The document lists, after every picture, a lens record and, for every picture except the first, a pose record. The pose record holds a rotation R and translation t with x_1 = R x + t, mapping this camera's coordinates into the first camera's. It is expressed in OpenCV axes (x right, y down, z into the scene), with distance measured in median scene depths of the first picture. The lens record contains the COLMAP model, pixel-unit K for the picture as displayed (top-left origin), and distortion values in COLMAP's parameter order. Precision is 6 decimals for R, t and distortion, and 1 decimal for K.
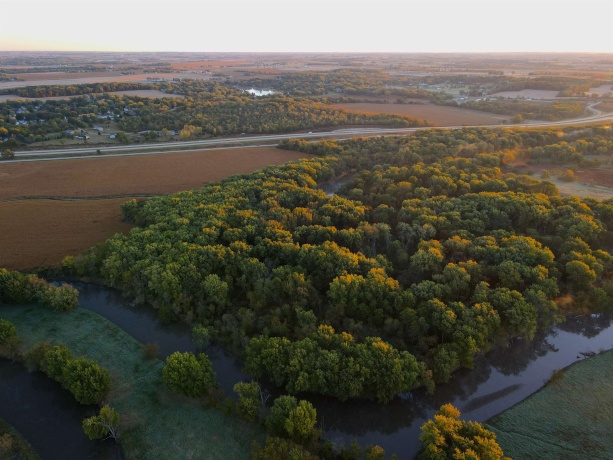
lens RADIAL K [[443.8, 0, 294.4], [0, 443.8, 229.4], [0, 0, 1]] dist [-0.004912, 0.007934]
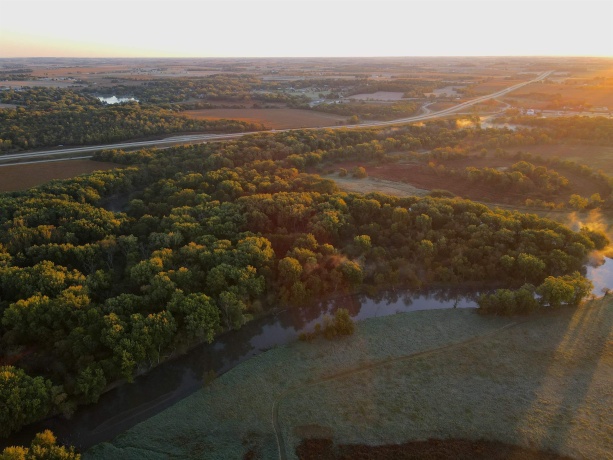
lens RADIAL K [[447.0, 0, 306.5], [0, 447.0, 230.0], [0, 0, 1]] dist [-0.007074, 0.028963]
pose [[0.975534, -0.083182, 0.203504, 0.277649], [0.085469, 0.996338, -0.002458, 0.007767], [-0.202555, 0.019791, 0.979071, -0.018436]]
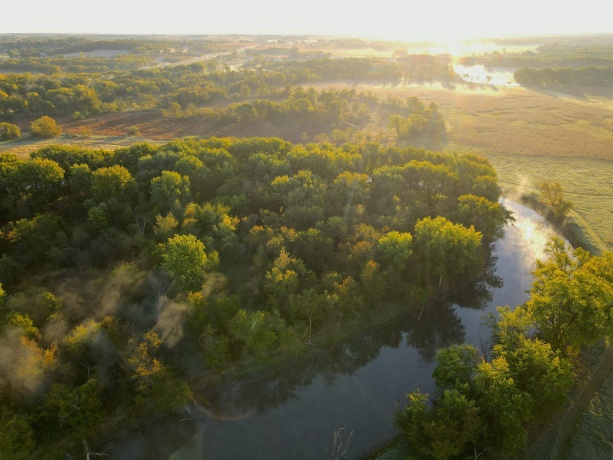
lens RADIAL K [[422.5, 0, 306.5], [0, 422.5, 230.0], [0, 0, 1]] dist [-0.002467, 0.000679]
pose [[0.714078, -0.284506, 0.639647, 0.497885], [0.263734, 0.955705, 0.130662, 0.023085], [-0.648488, 0.075394, 0.757482, 0.400558]]
